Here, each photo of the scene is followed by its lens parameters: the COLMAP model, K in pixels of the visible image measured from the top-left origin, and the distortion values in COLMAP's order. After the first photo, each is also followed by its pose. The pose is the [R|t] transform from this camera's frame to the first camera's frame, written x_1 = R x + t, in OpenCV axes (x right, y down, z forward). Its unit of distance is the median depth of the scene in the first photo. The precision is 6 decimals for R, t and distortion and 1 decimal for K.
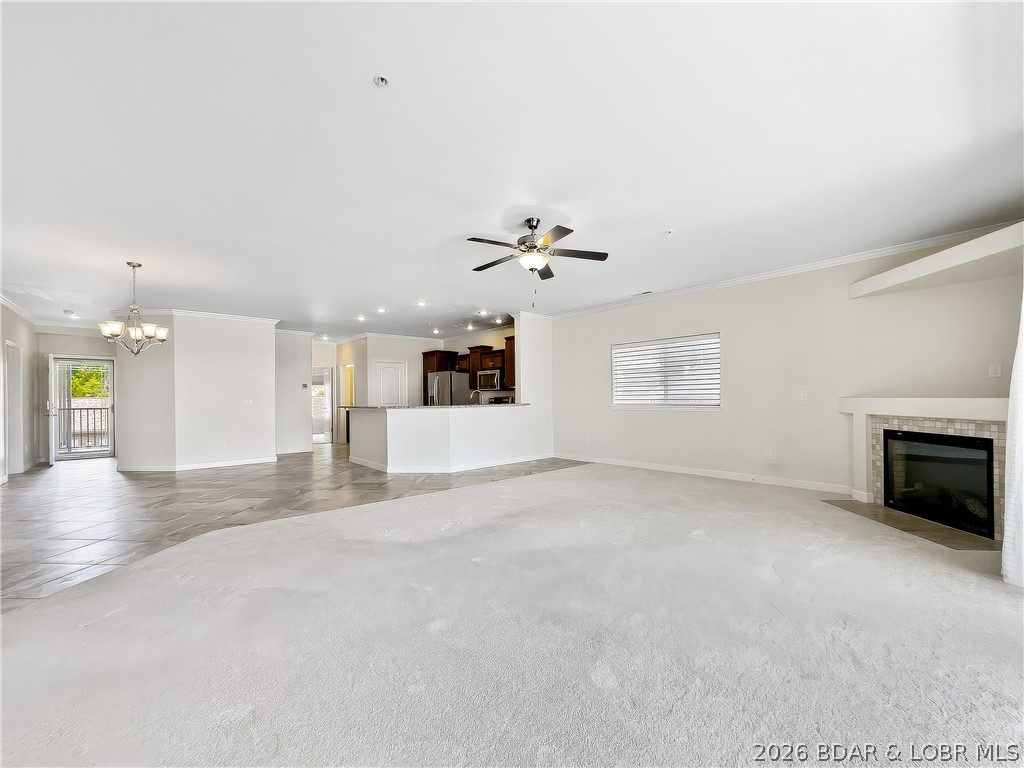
lens RADIAL K [[421.8, 0, 513.4], [0, 421.8, 384.8], [0, 0, 1]] dist [-0.005208, 0.000296]
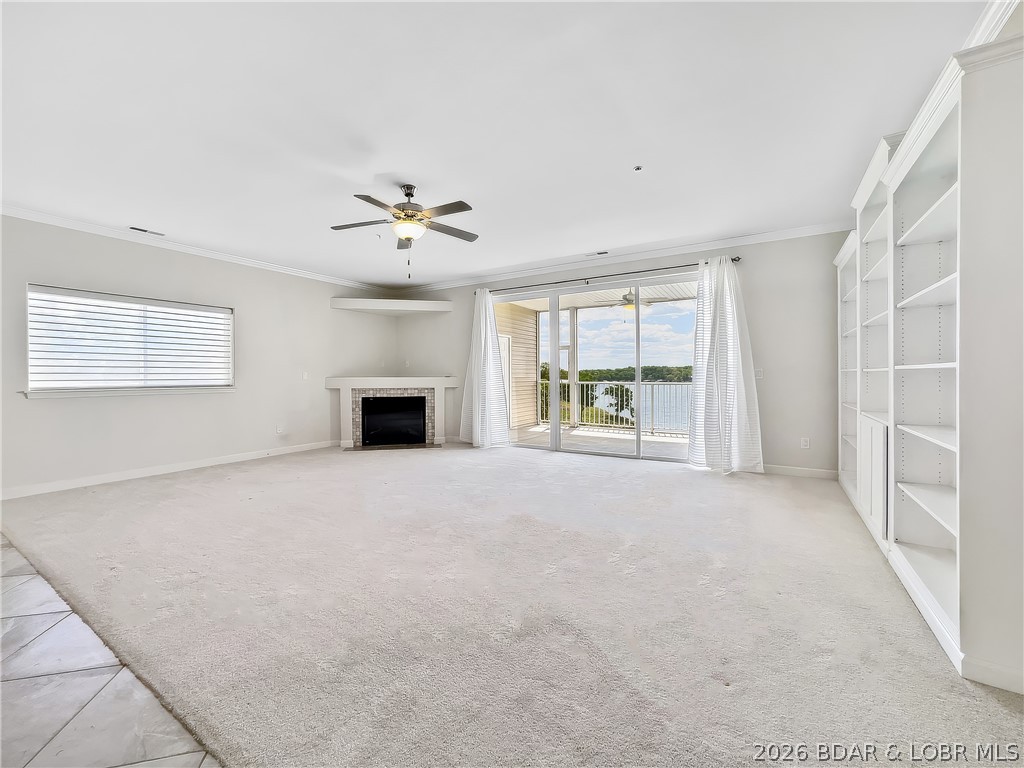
lens RADIAL K [[419.8, 0, 525.4], [0, 419.8, 376.2], [0, 0, 1]] dist [-0.024741, -0.000094]
pose [[-0.267748, 0.014321, 0.963382, -0.796885], [-0.019029, 0.999616, -0.020148, 0.046089], [-0.963301, -0.023727, -0.267373, 0.829750]]
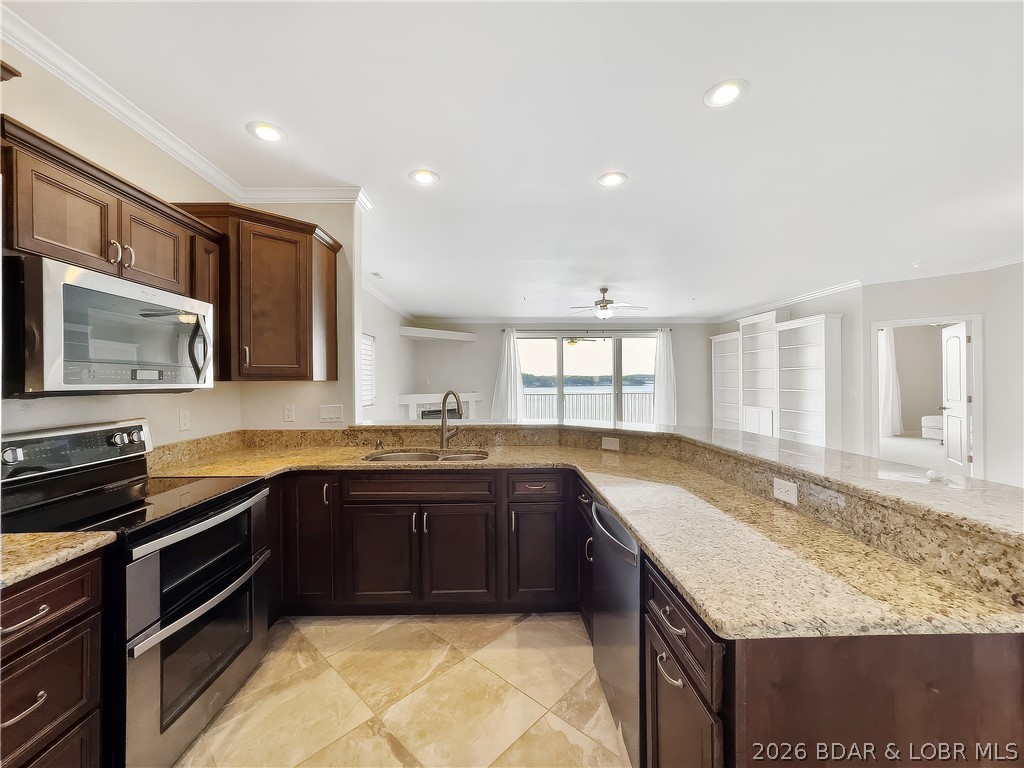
lens RADIAL K [[428.5, 0, 522.1], [0, 428.5, 382.5], [0, 0, 1]] dist [-0.024217, 0.012164]
pose [[-0.769635, 0.021077, 0.638136, -0.690681], [0.003327, 0.999574, -0.029002, 0.032698], [-0.638475, -0.020197, -0.769378, 2.183966]]
